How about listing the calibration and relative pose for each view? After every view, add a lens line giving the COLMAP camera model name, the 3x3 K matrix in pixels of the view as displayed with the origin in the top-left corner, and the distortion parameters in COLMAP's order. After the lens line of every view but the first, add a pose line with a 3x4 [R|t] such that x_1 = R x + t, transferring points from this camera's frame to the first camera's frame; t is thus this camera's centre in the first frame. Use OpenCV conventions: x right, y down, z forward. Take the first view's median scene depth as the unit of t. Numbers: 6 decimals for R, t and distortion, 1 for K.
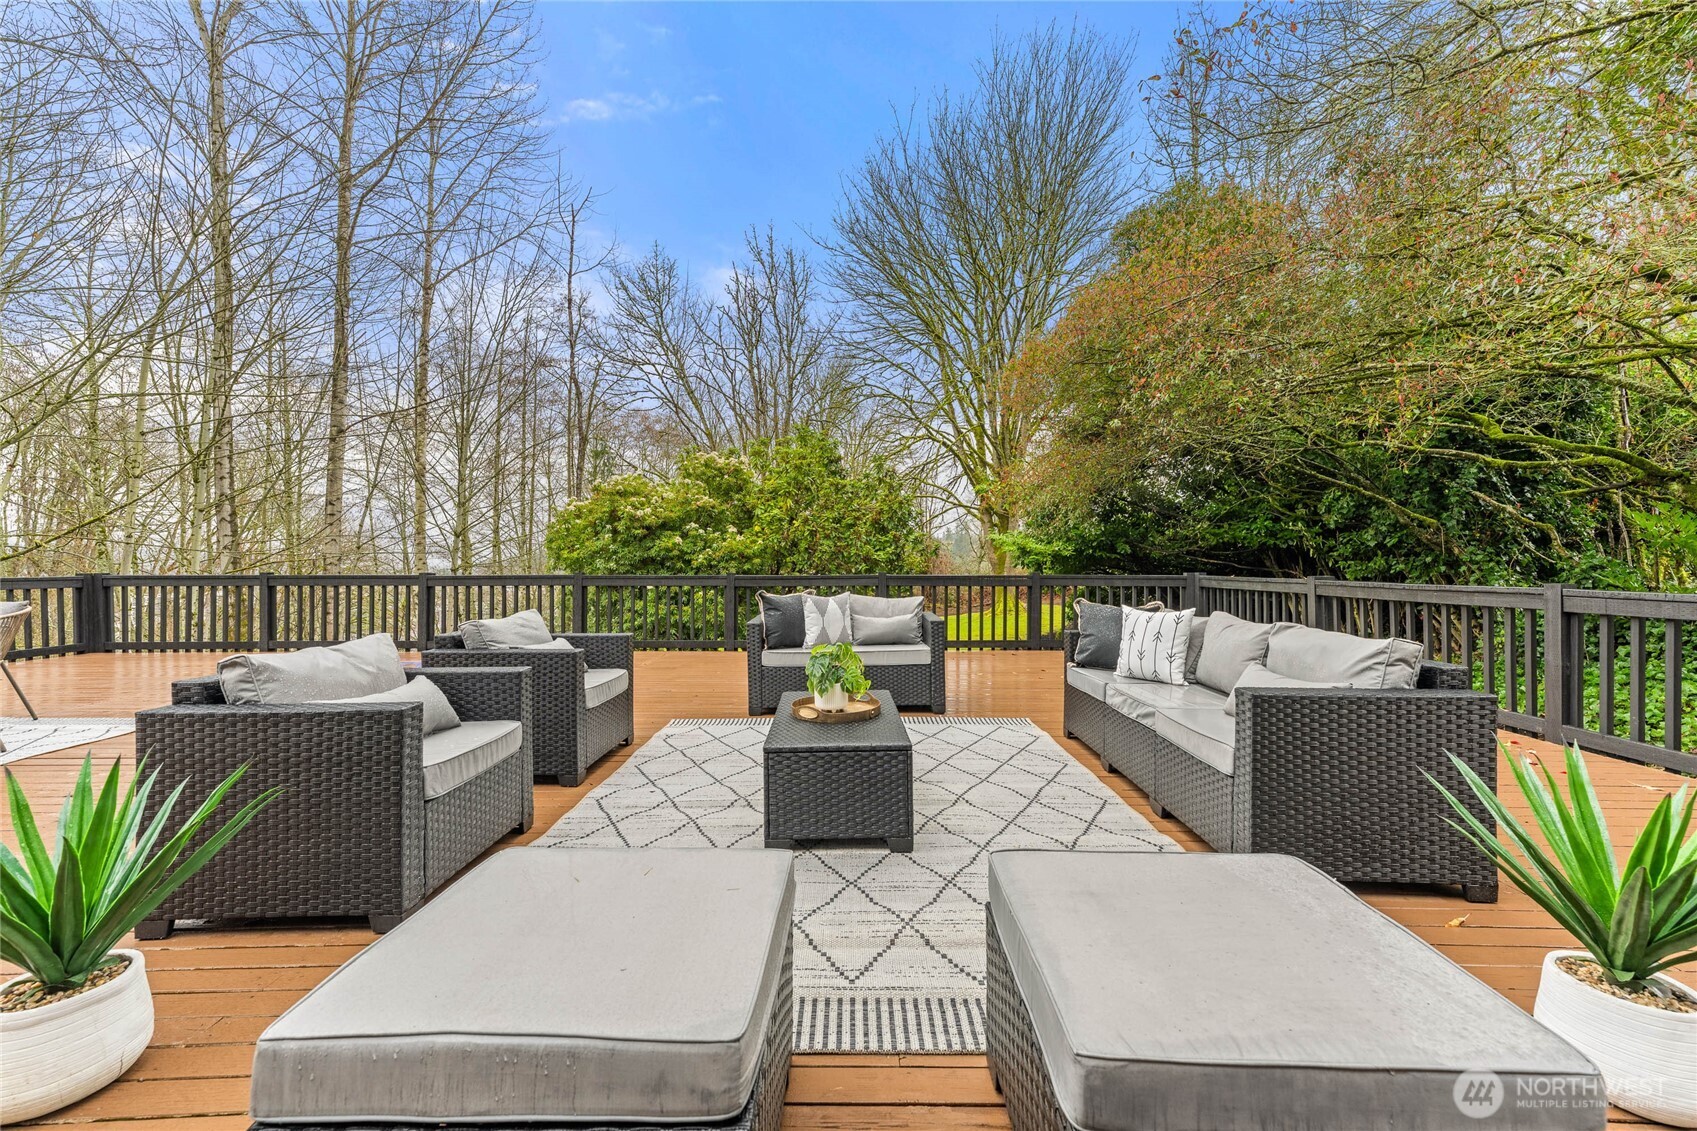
lens RADIAL K [[664.7, 0, 850.0], [0, 664.7, 567.5], [0, 0, 1]] dist [0.020980, 0.001336]
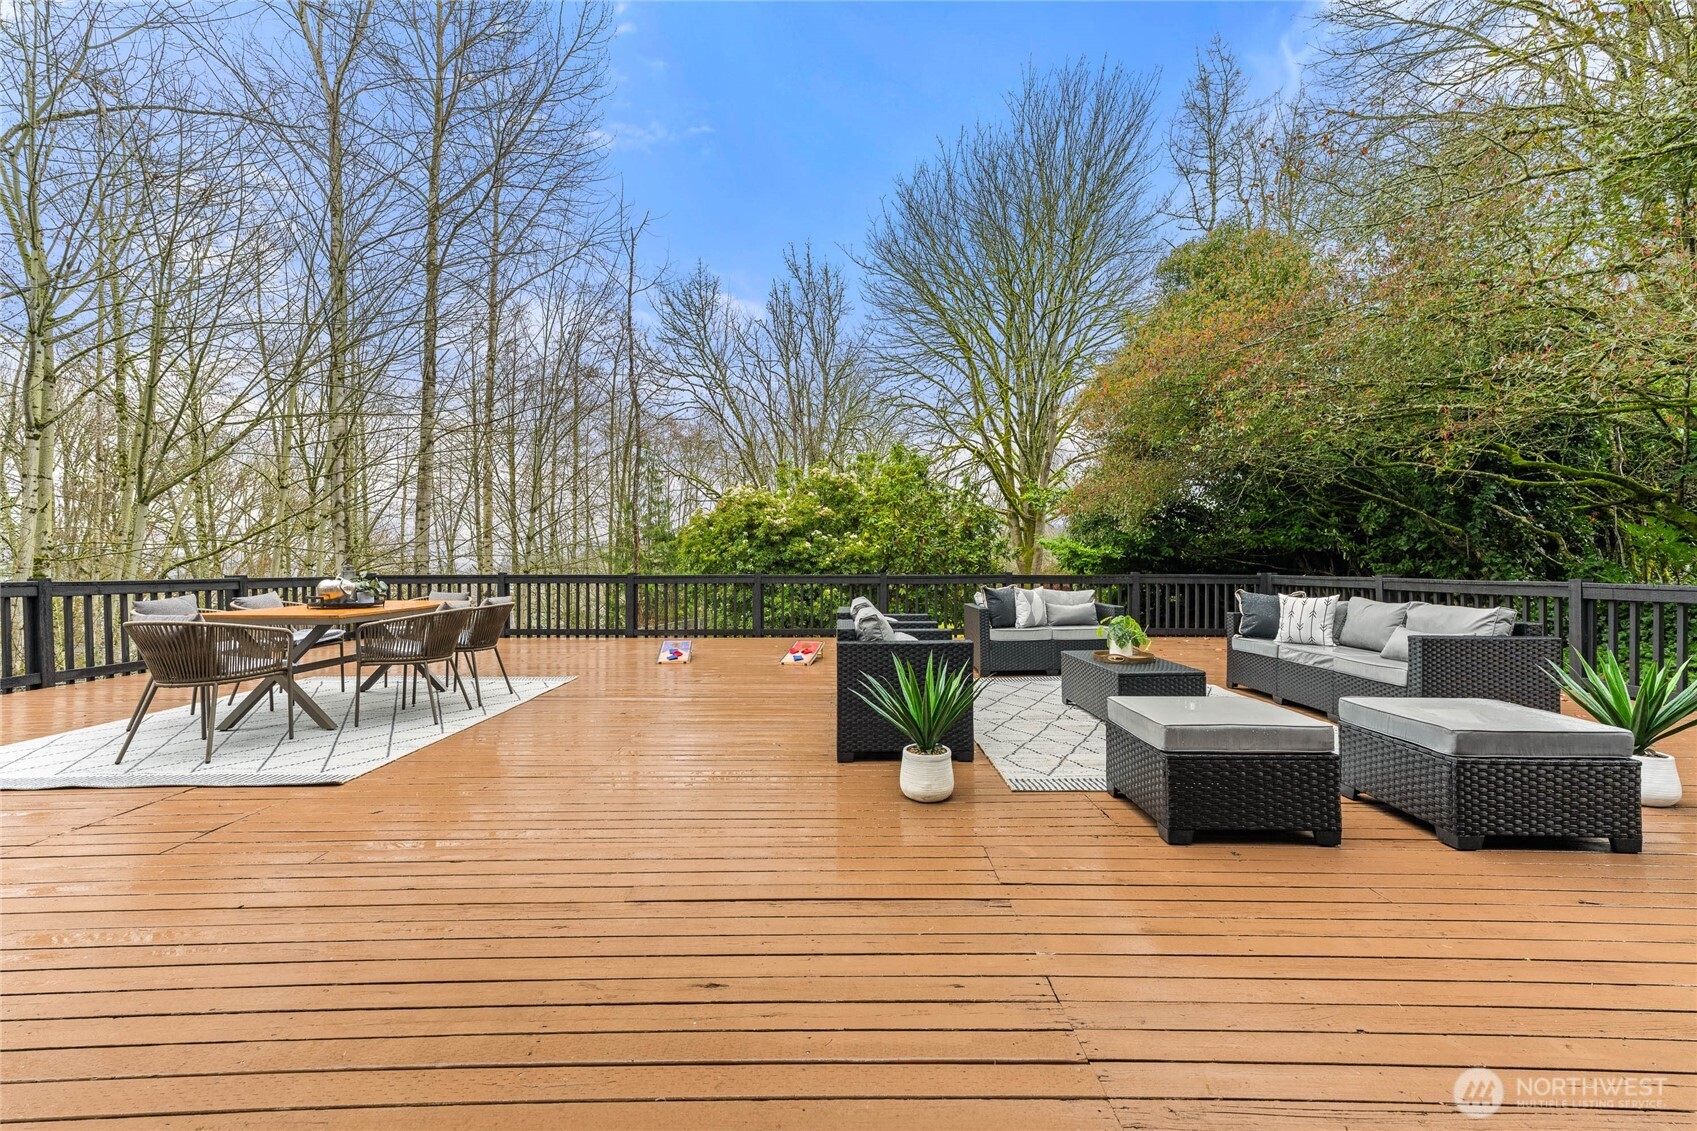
lens RADIAL K [[664.7, 0, 850.3], [0, 664.7, 567.7], [0, 0, 1]] dist [0.020980, 0.001336]
pose [[0.999966, 0.000185, 0.008267, -0.187580], [-0.000165, 0.999997, -0.002451, 0.001407], [-0.008267, 0.002450, 0.999963, -0.156798]]
